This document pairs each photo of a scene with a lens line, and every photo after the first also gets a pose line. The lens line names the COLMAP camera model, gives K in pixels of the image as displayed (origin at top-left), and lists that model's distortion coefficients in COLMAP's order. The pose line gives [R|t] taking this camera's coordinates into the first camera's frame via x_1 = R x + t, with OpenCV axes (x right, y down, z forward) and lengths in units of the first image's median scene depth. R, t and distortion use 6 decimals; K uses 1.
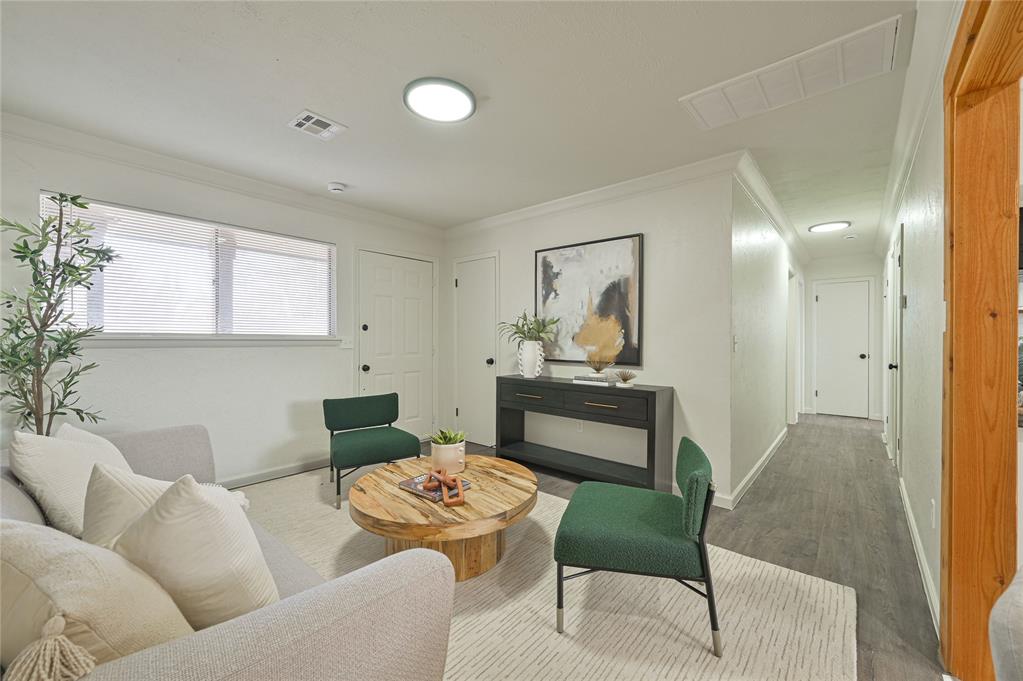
lens RADIAL K [[402.9, 0, 514.5], [0, 402.9, 339.6], [0, 0, 1]] dist [-0.000396, 0.000036]
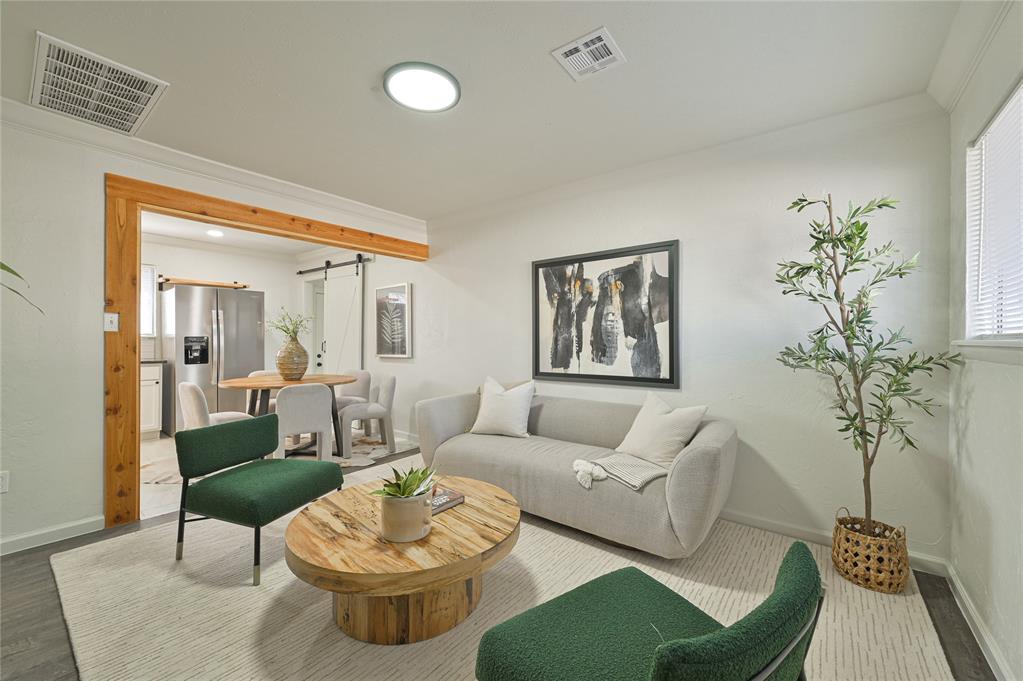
lens RADIAL K [[402.9, 0, 514.5], [0, 402.9, 339.6], [0, 0, 1]] dist [-0.000396, 0.000036]
pose [[-0.998736, -0.004295, -0.050083, -0.335090], [-0.004312, 0.999991, 0.000220, -0.001723], [0.050082, 0.000435, -0.998745, 1.819702]]
